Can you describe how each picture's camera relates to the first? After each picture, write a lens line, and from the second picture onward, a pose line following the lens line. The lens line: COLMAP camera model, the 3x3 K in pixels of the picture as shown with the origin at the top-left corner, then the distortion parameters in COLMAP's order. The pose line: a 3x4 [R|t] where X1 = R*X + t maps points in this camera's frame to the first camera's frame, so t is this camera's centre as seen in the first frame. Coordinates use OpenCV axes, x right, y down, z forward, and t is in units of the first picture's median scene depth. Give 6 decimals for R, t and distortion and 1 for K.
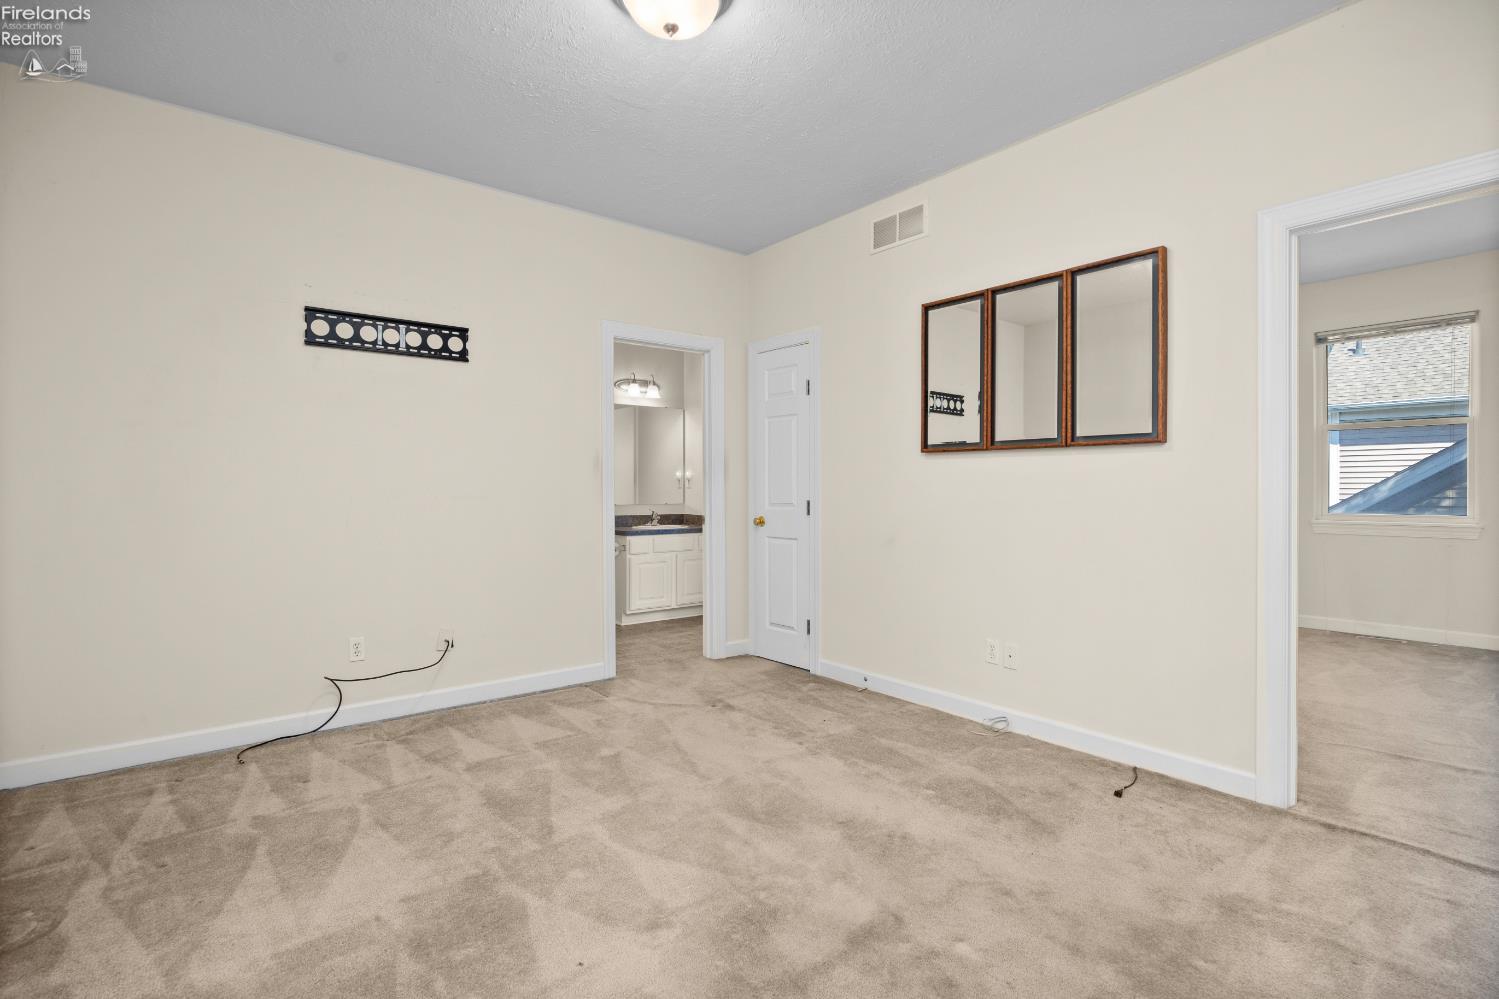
lens RADIAL K [[709.2, 0, 749.0], [0, 709.2, 487.7], [0, 0, 1]] dist [-0.005886, 0.000239]
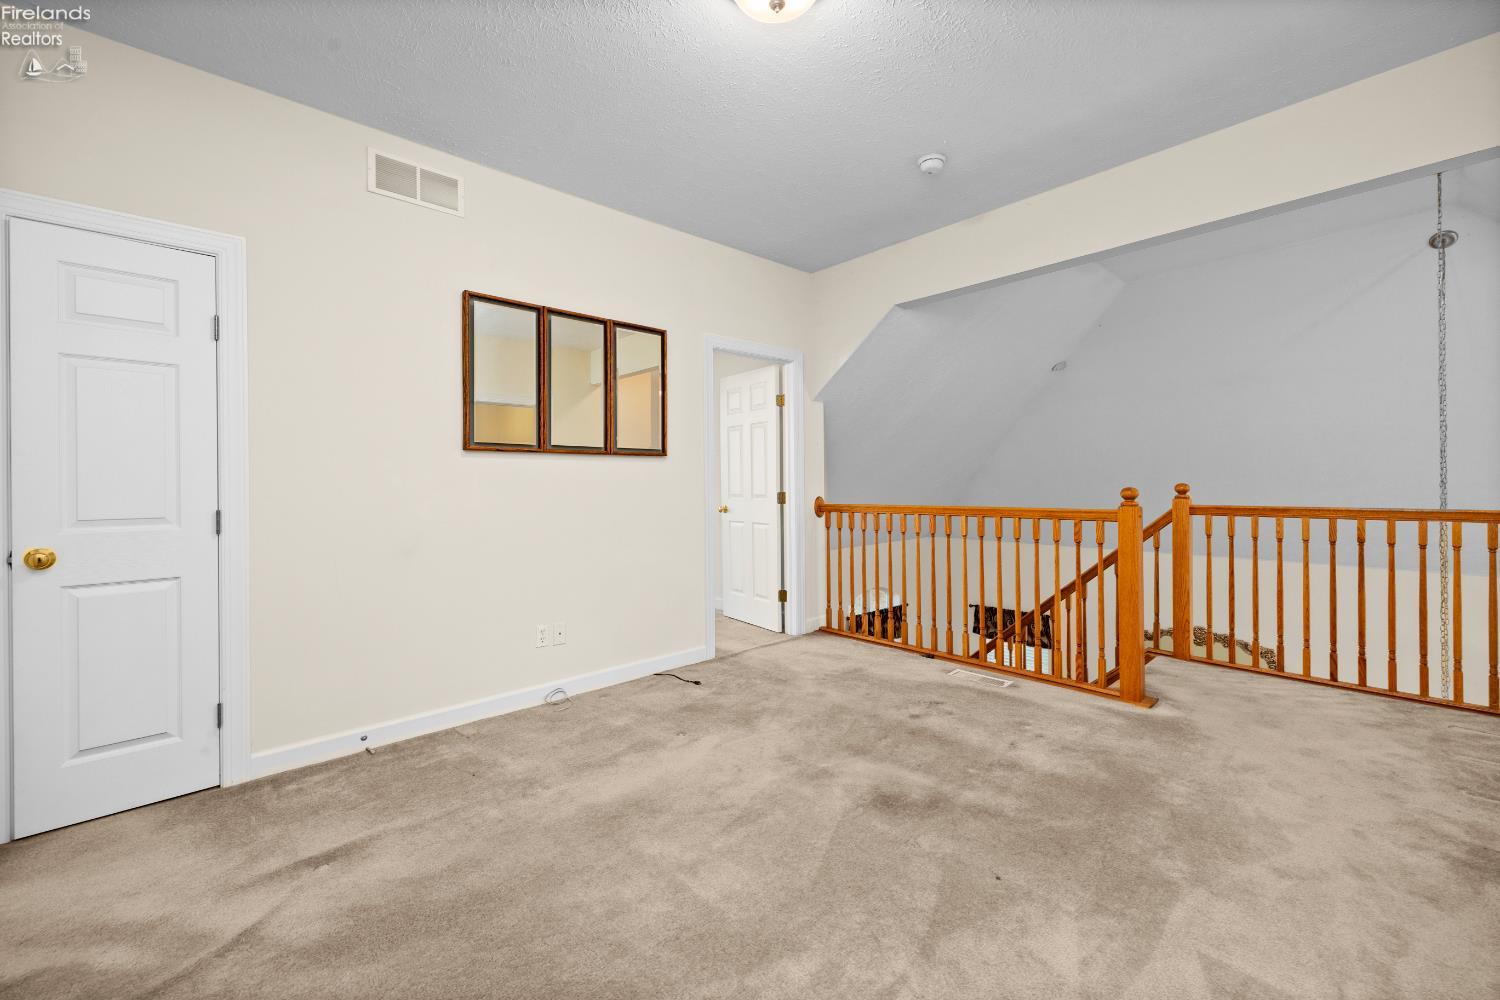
lens RADIAL K [[598.0, 0, 755.4], [0, 598.0, 488.0], [0, 0, 1]] dist [0.000523, -0.000177]
pose [[-0.065849, -0.002984, 0.997825, -0.593232], [0.015391, 0.999874, 0.004006, 0.003192], [-0.997711, 0.015622, -0.065795, 0.714766]]
